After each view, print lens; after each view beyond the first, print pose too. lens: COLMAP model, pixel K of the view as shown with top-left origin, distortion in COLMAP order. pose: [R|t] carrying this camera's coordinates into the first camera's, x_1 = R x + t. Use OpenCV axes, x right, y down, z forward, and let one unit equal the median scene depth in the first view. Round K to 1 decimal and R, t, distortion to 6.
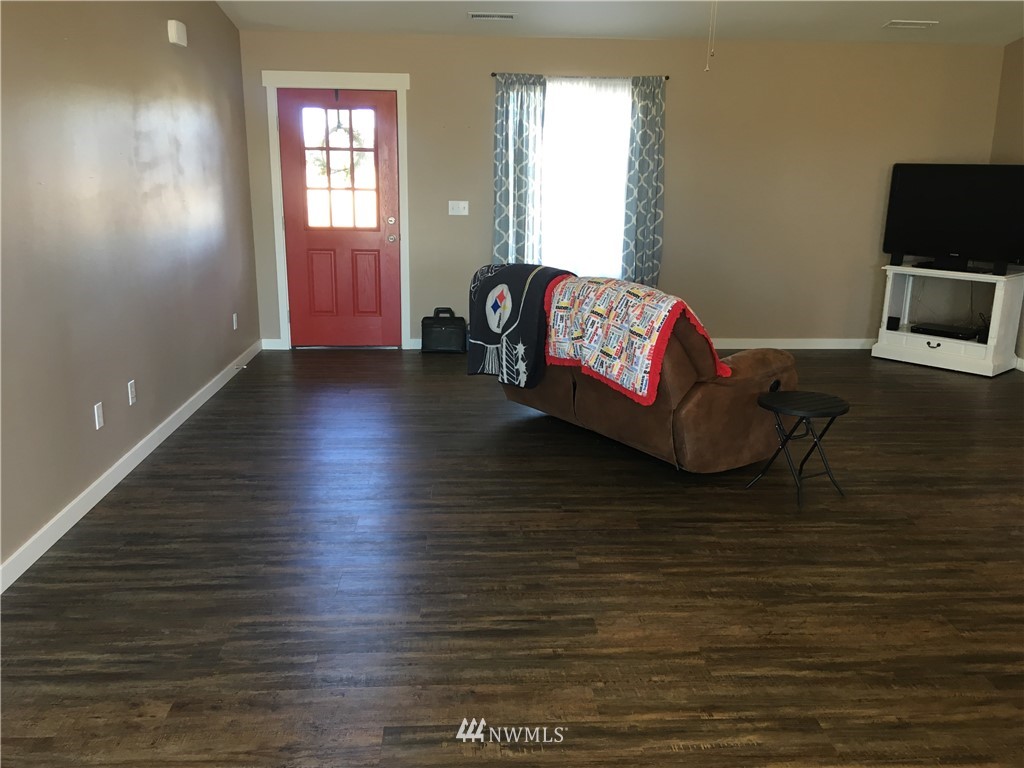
lens RADIAL K [[864.2, 0, 511.1], [0, 864.2, 386.7], [0, 0, 1]] dist [0.111520, -0.172973]
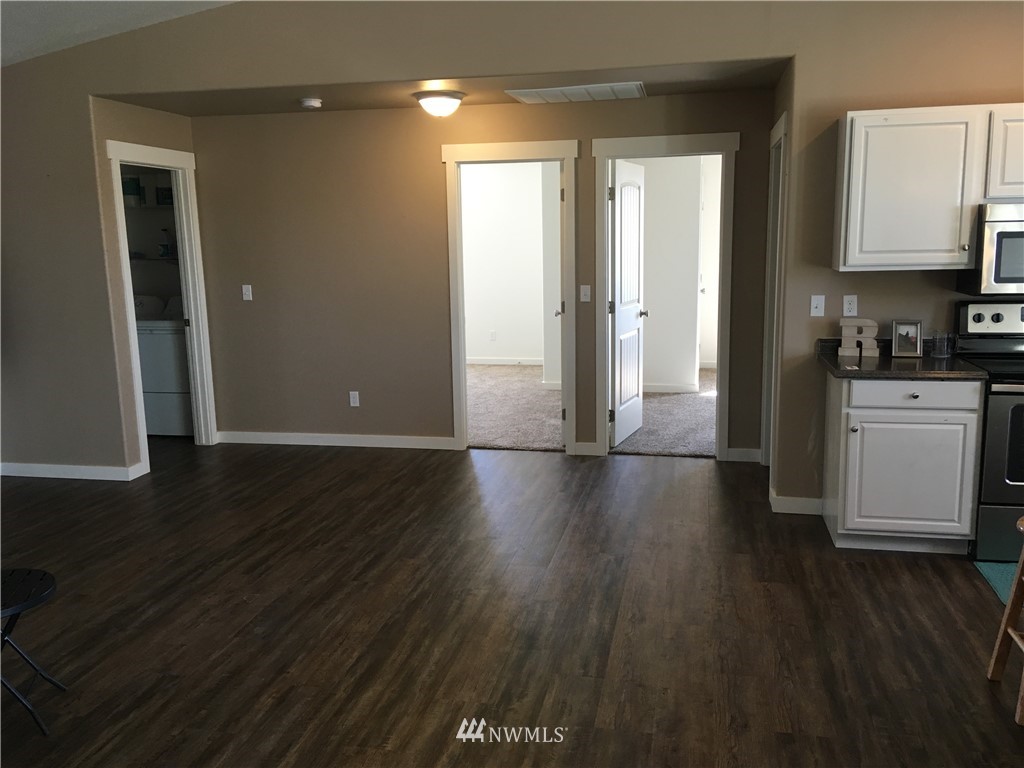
lens RADIAL K [[864.2, 0, 511.1], [0, 864.2, 386.7], [0, 0, 1]] dist [0.111520, -0.172973]
pose [[0.262511, -0.180654, 0.947867, -0.180533], [0.262718, 0.958589, 0.109938, -0.105796], [-0.928476, 0.220162, 0.299101, 0.377787]]
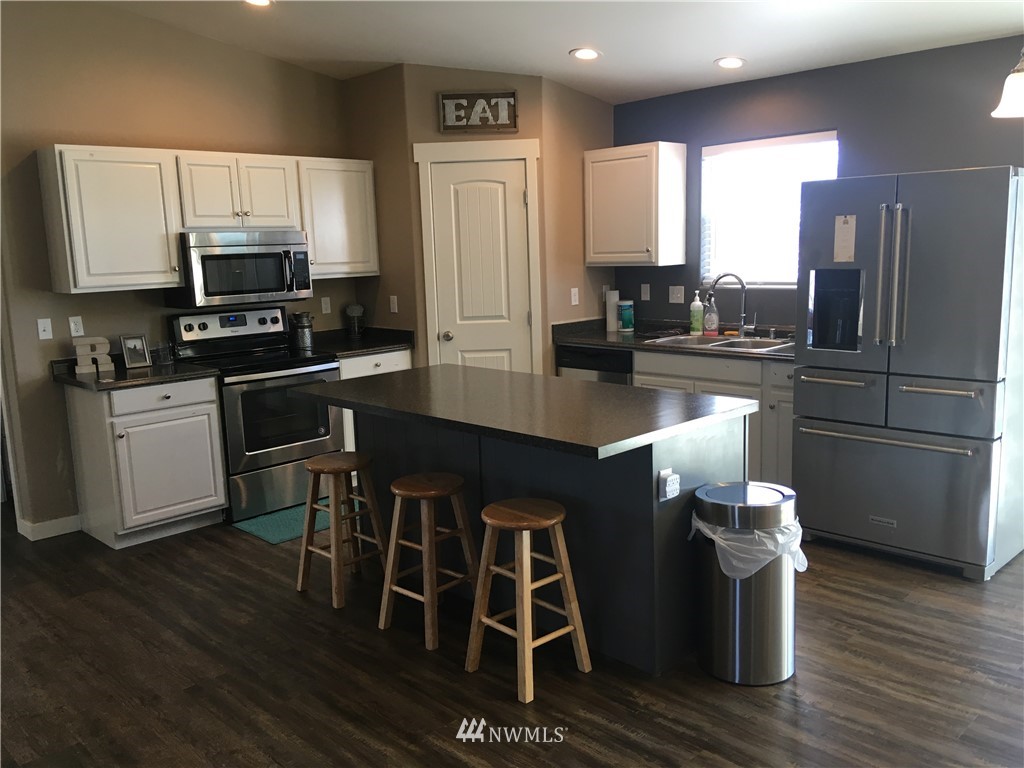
lens RADIAL K [[864.2, 0, 511.1], [0, 864.2, 386.7], [0, 0, 1]] dist [0.111520, -0.172973]
pose [[-0.662535, -0.112345, 0.740558, -0.266824], [0.211546, 0.920372, 0.328882, -0.161708], [-0.718537, 0.374558, -0.586013, 0.602205]]
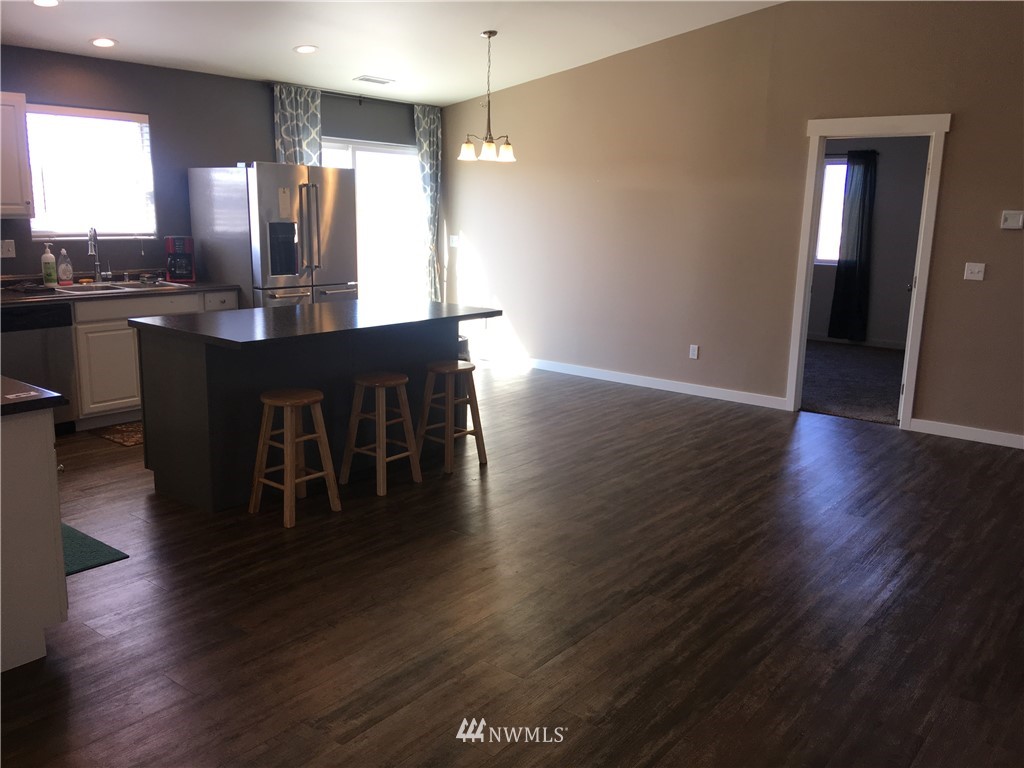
lens RADIAL K [[864.2, 0, 511.1], [0, 864.2, 386.7], [0, 0, 1]] dist [0.111520, -0.172973]
pose [[-0.663299, 0.131808, -0.736655, 1.151289], [-0.215893, 0.908811, 0.357006, -0.250194], [0.716537, 0.395840, -0.574357, 0.985532]]
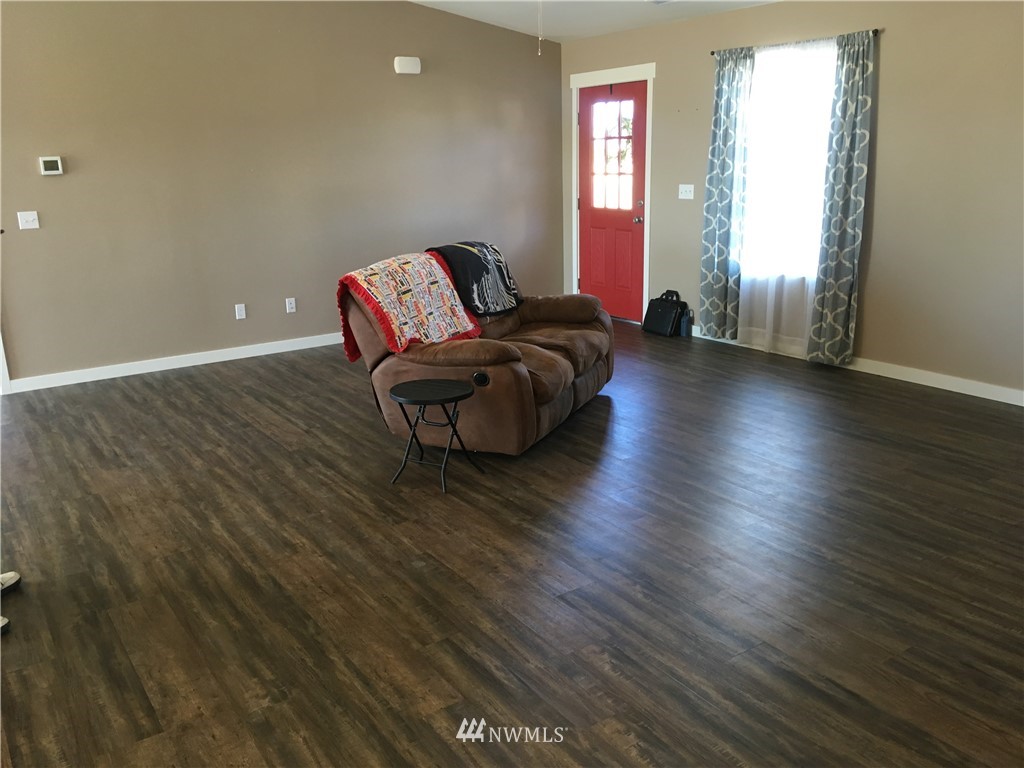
lens RADIAL K [[864.2, 0, 511.1], [0, 864.2, 386.7], [0, 0, 1]] dist [0.111520, -0.172973]
pose [[0.515037, 0.200226, -0.833455, 1.221328], [-0.181553, 0.975756, 0.122220, -0.125505], [0.837720, 0.088369, 0.538902, 0.535168]]
